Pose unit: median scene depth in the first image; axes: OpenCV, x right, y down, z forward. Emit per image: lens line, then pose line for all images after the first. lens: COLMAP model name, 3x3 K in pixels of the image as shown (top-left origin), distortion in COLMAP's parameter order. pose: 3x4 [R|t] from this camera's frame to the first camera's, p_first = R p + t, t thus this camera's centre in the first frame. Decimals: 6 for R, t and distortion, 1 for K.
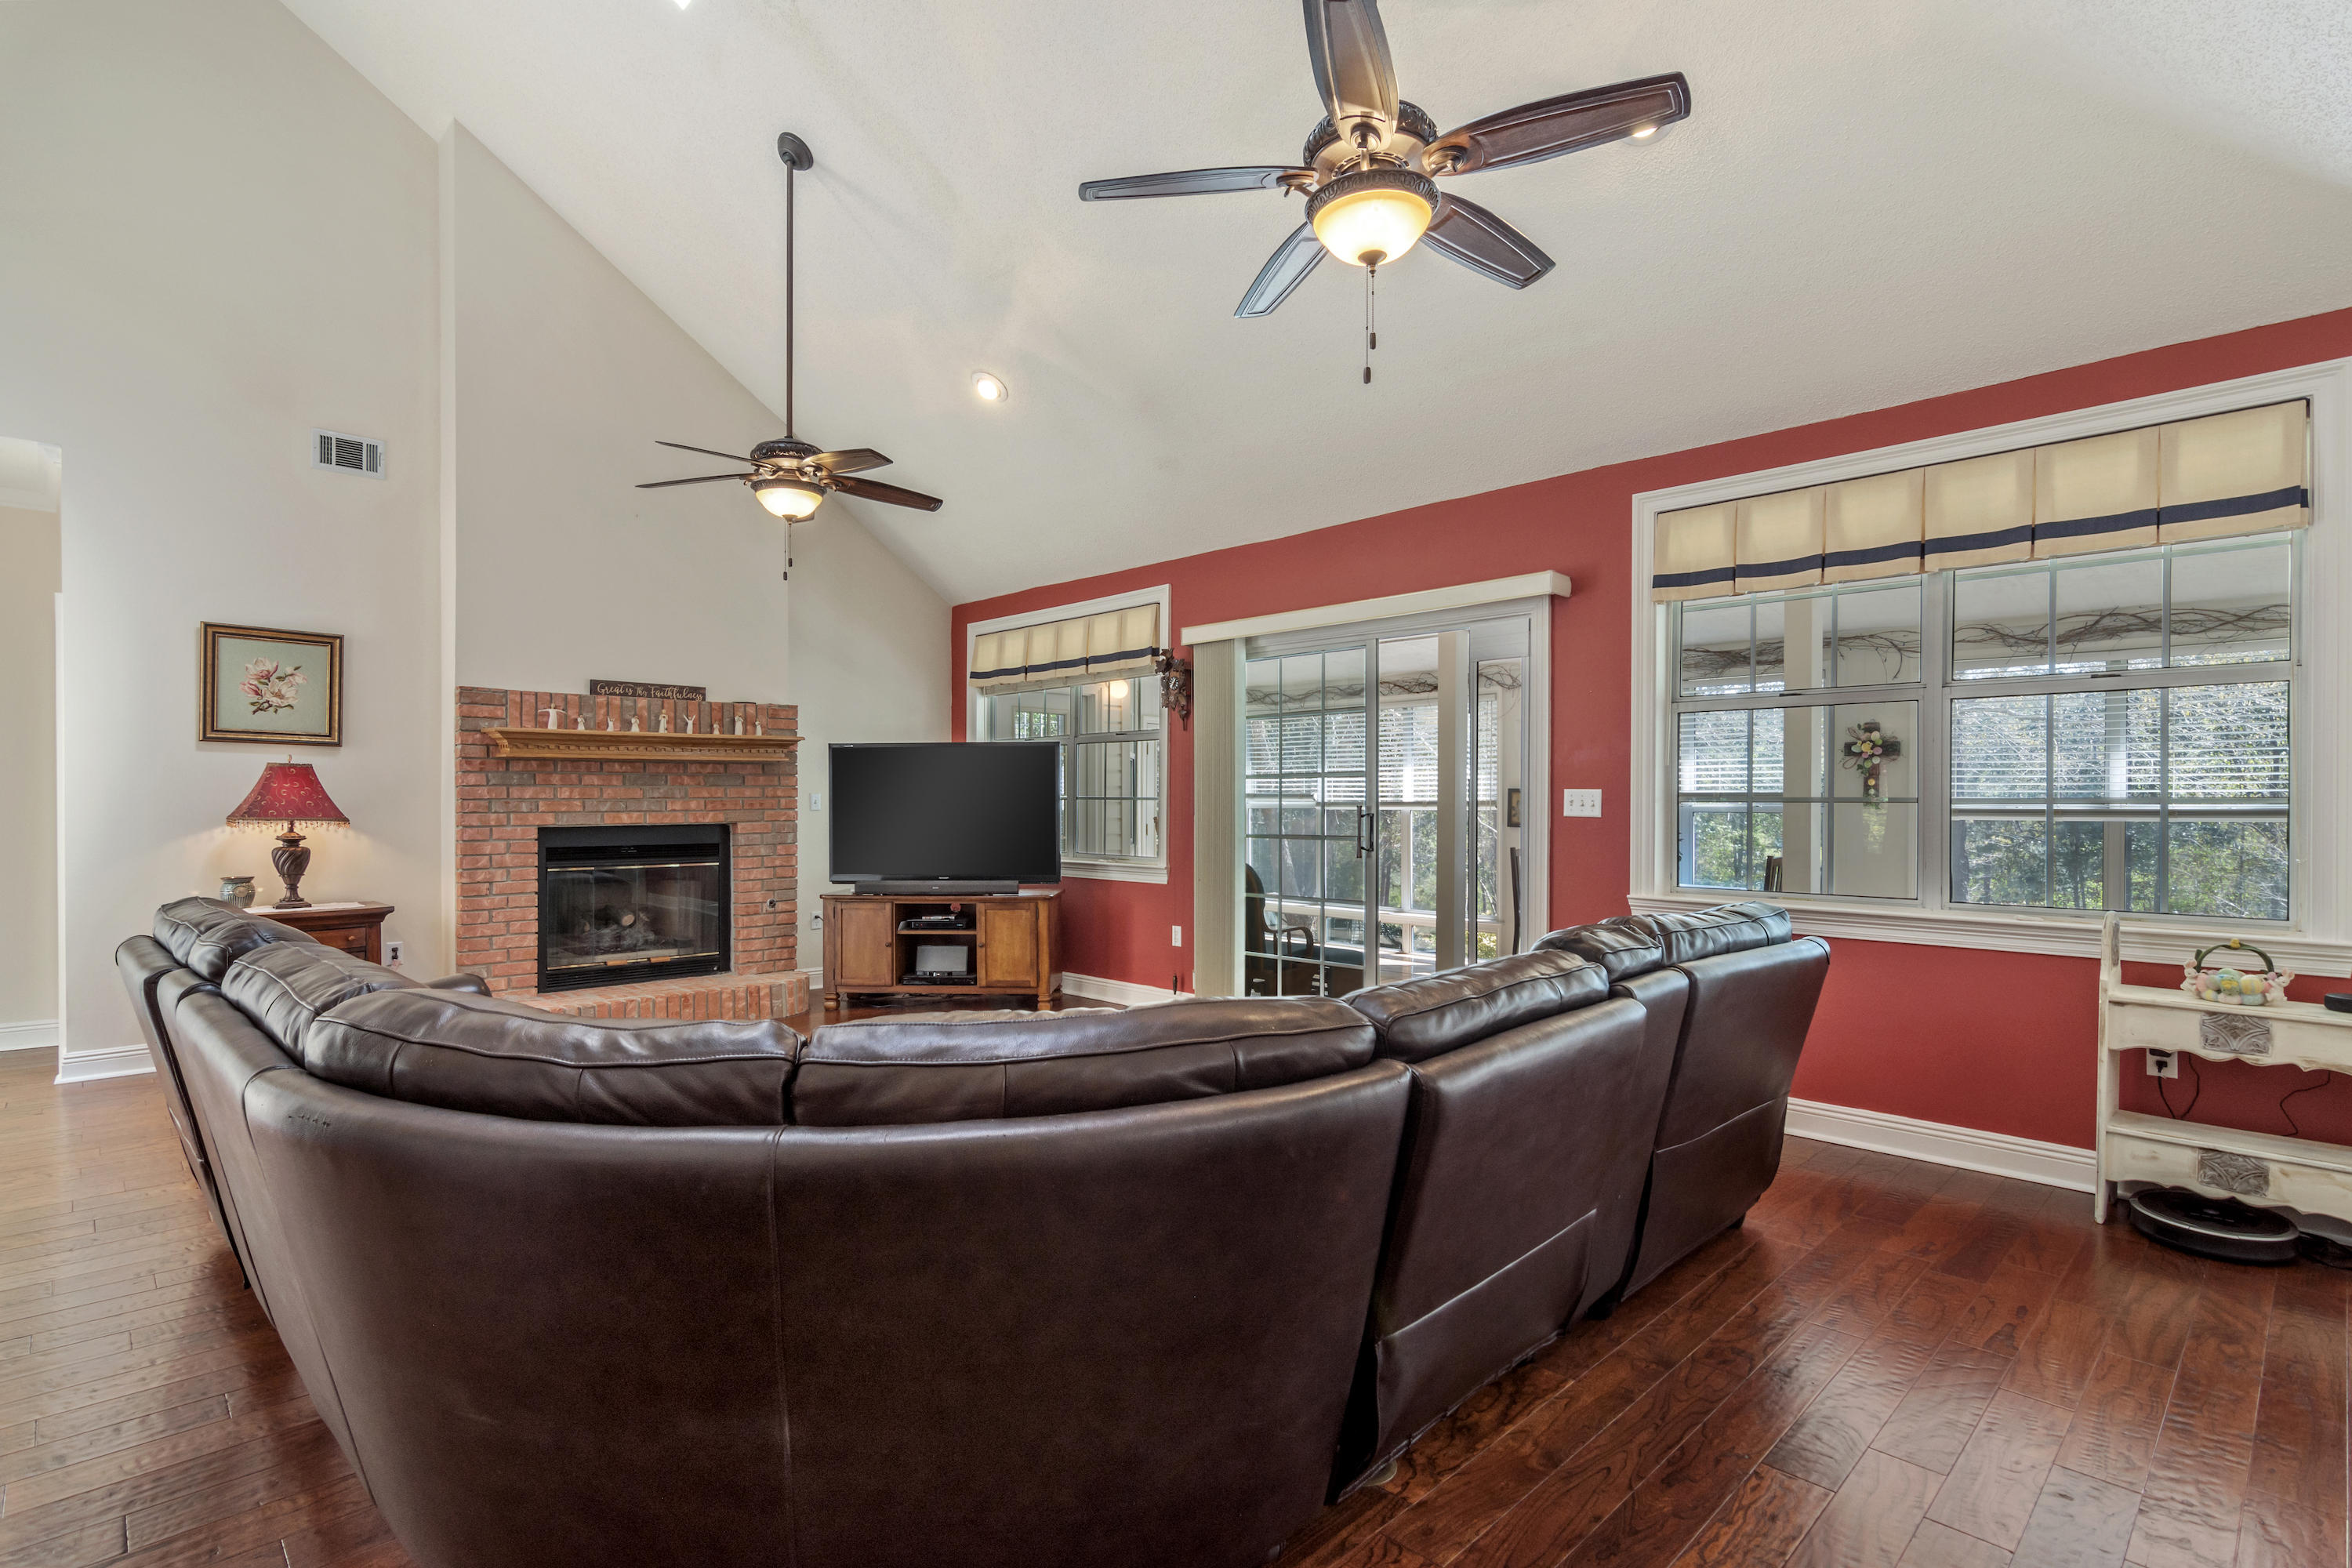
lens RADIAL K [[1161.2, 0, 1217.4], [0, 1161.2, 799.9], [0, 0, 1]] dist [0.004615, 0.000219]
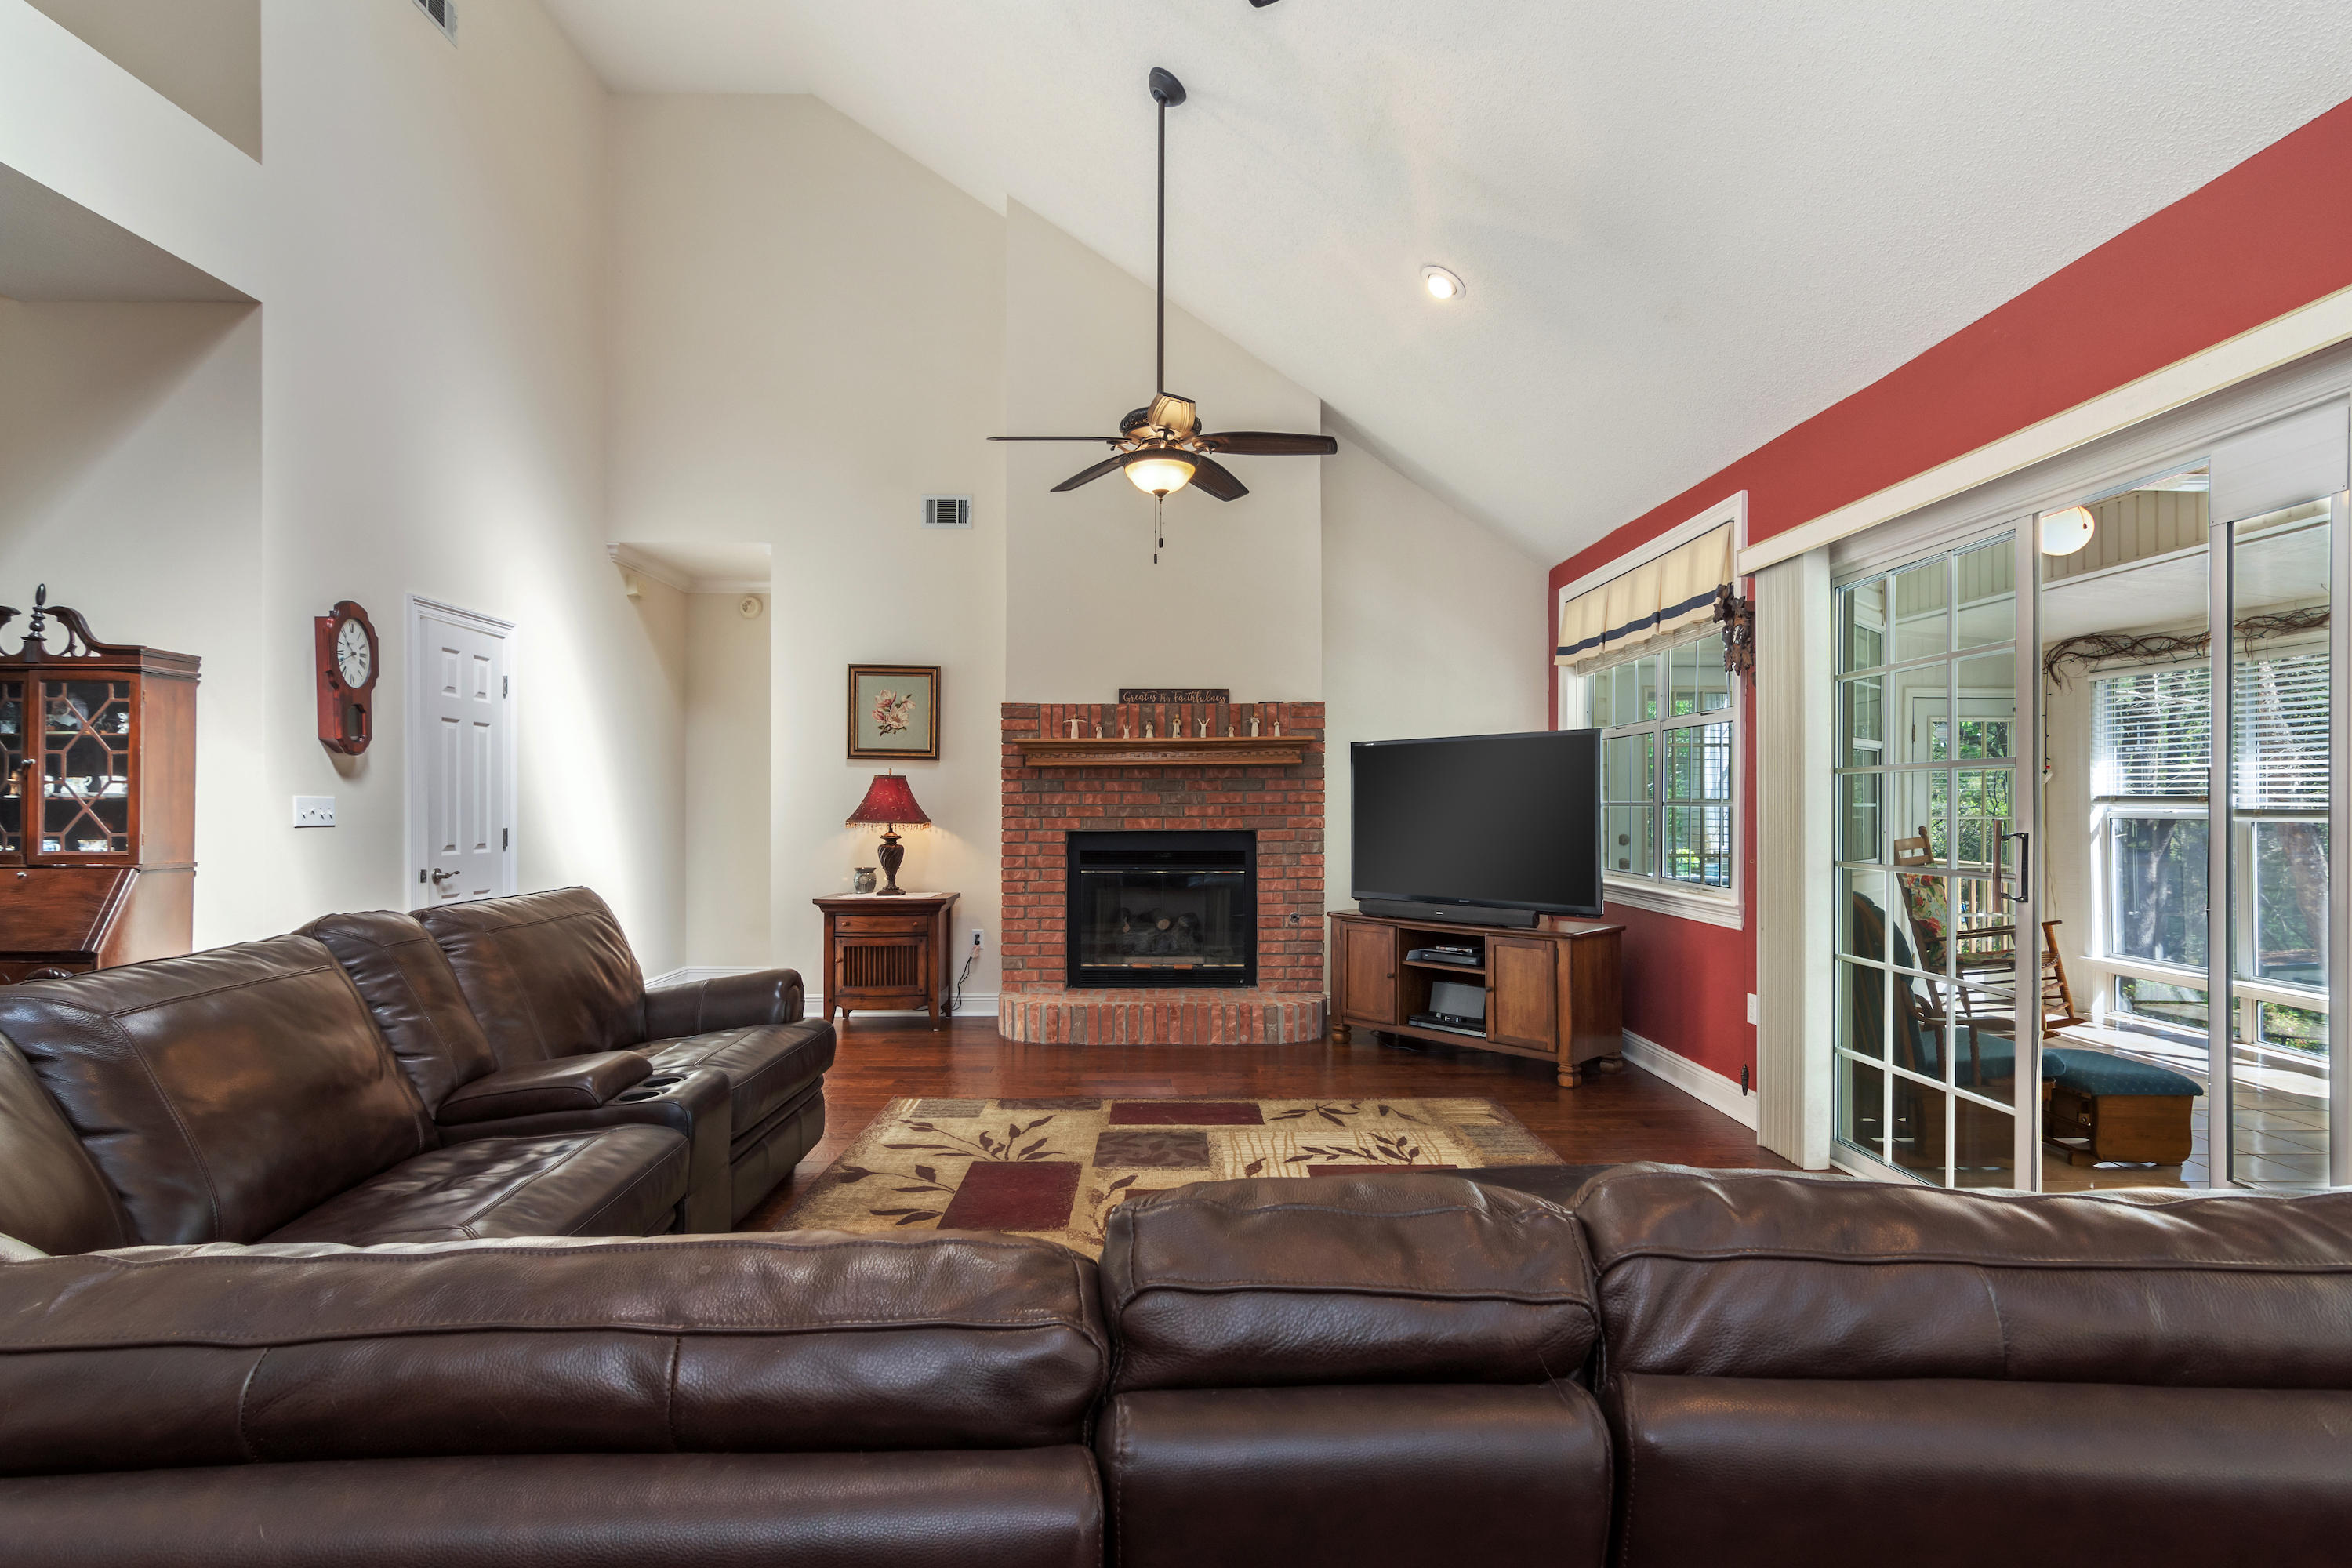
lens RADIAL K [[1161.2, 0, 1162.3], [0, 1161.2, 793.4], [0, 0, 1]] dist [0.004615, 0.000219]
pose [[0.704126, -0.005611, -0.710053, 0.224658], [0.000383, 0.999972, -0.007522, -0.003052], [0.710075, 0.005025, 0.704108, 0.307968]]
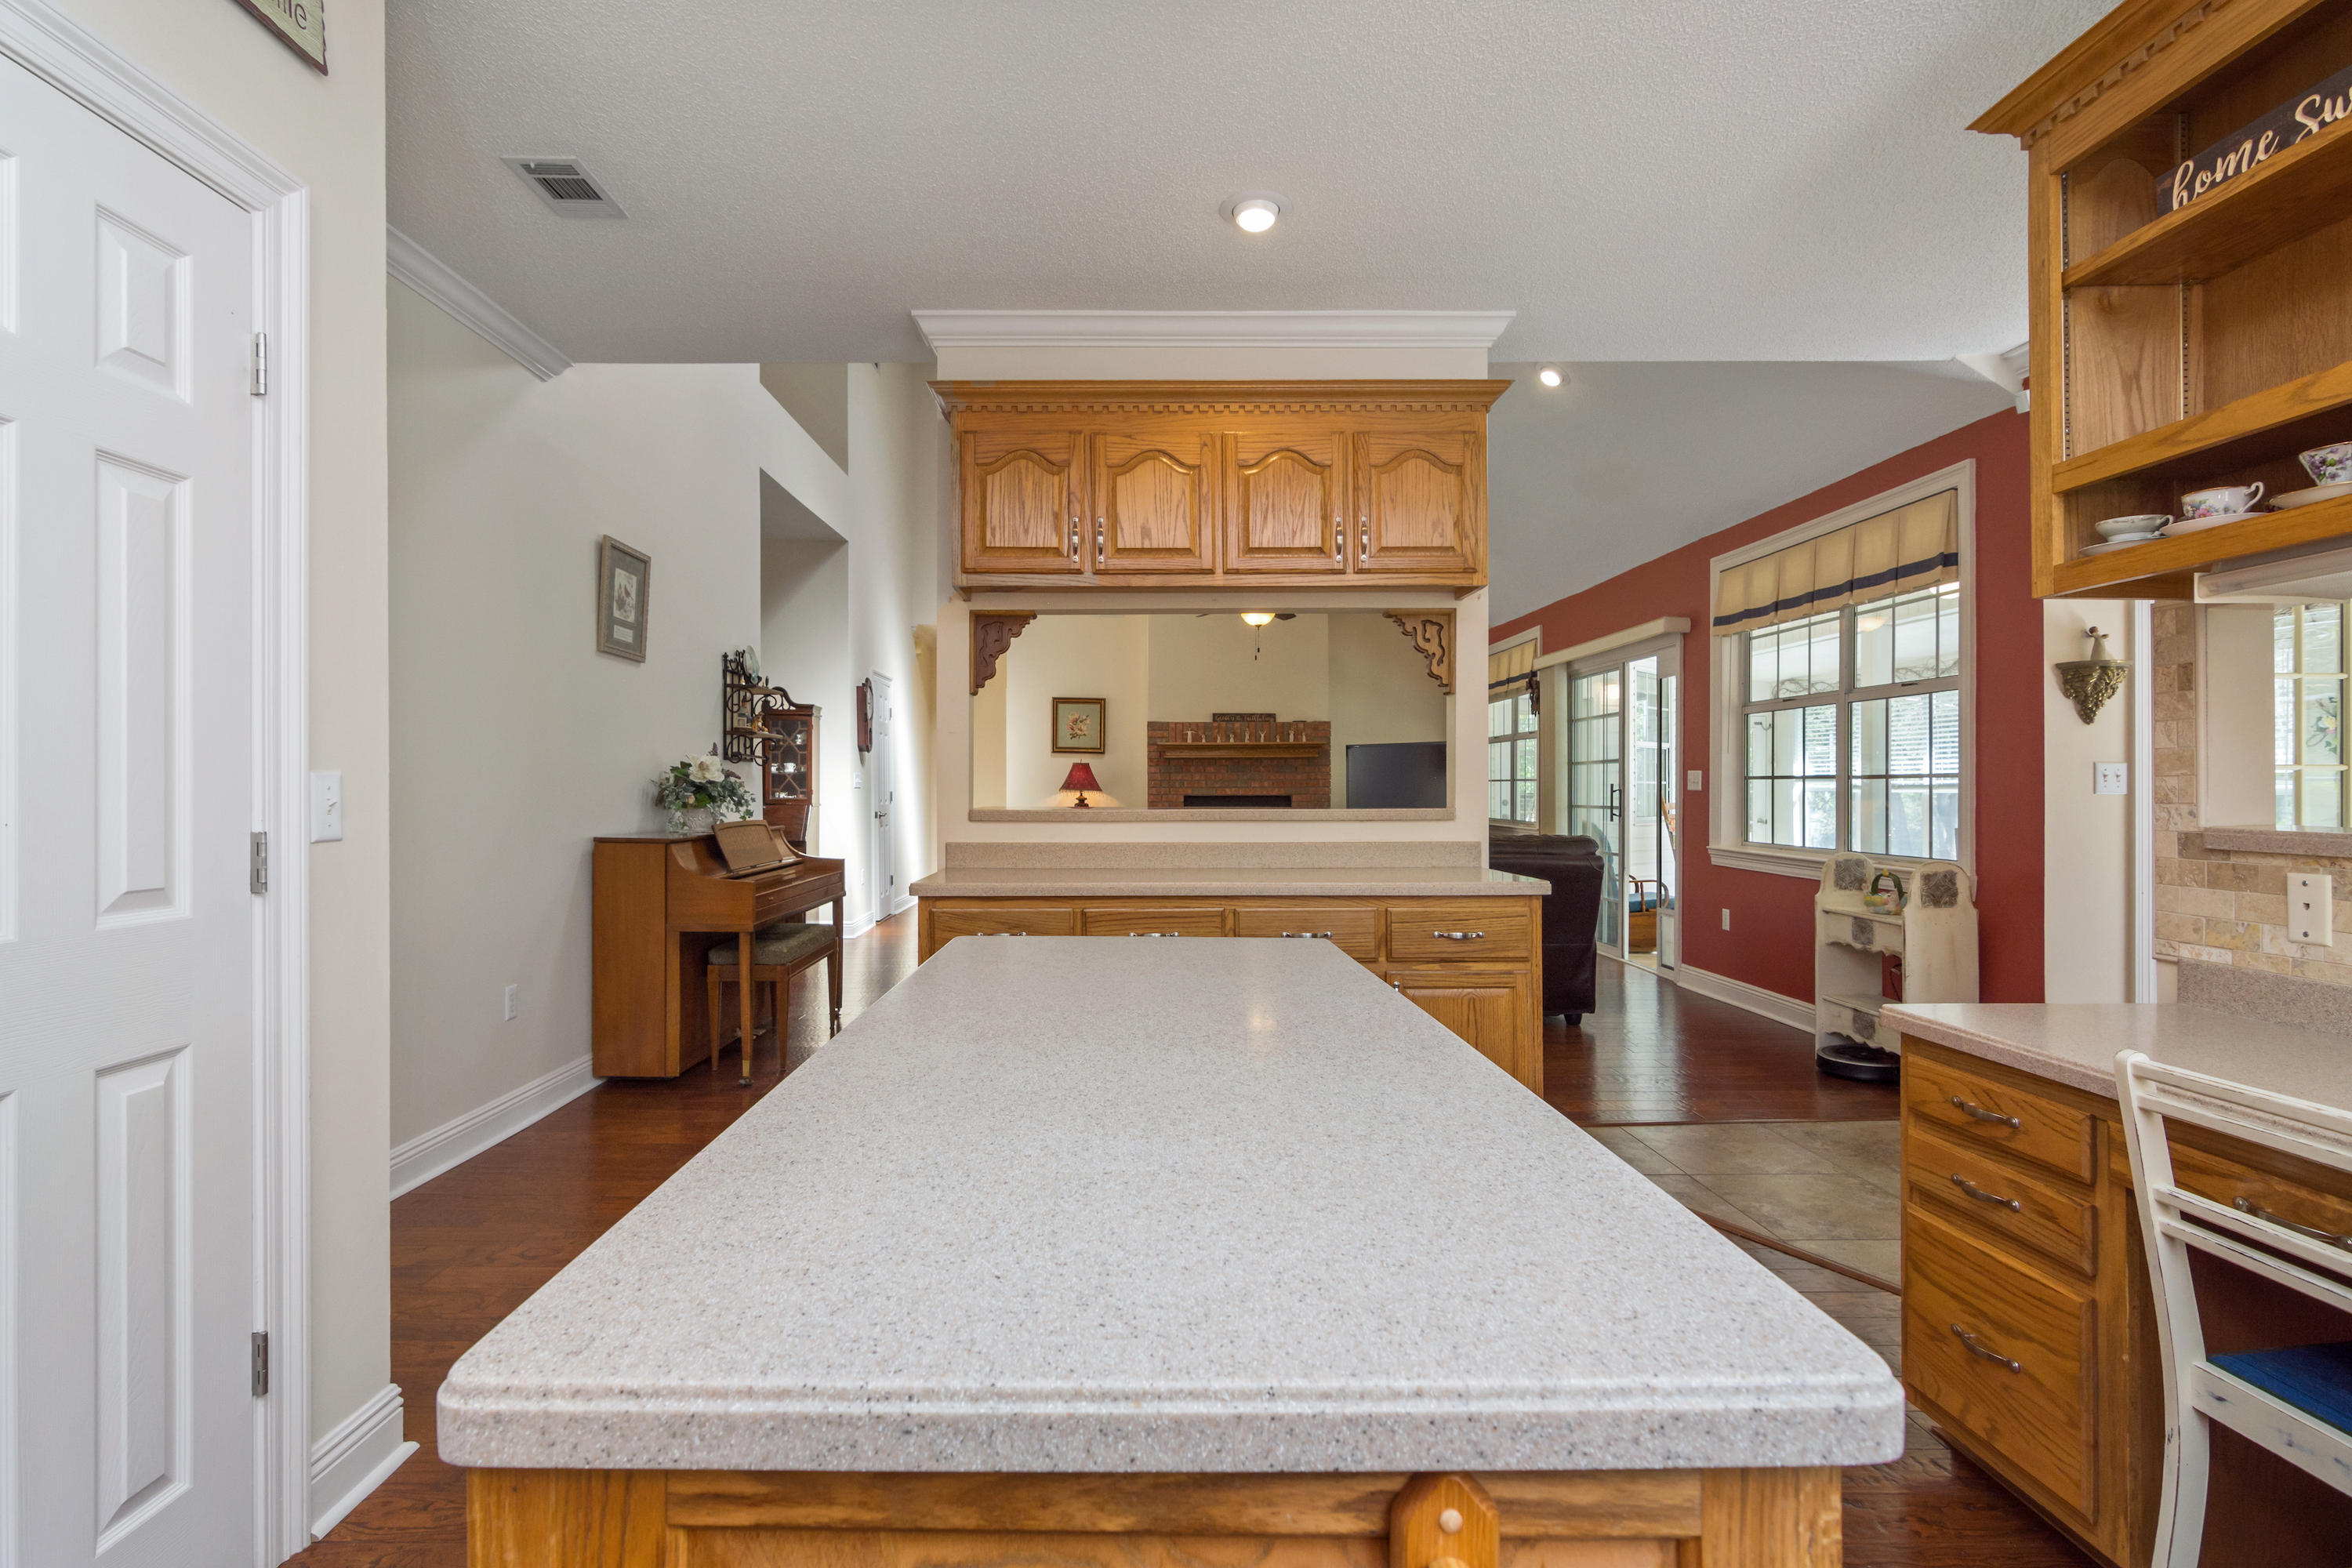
lens RADIAL K [[1161.2, 0, 1188.6], [0, 1161.2, 798.3], [0, 0, 1]] dist [0.004615, 0.000219]
pose [[0.740311, 0.008849, -0.672206, 0.652021], [-0.002394, 0.999942, 0.010527, 0.008618], [0.672260, -0.006184, 0.740289, -0.359672]]
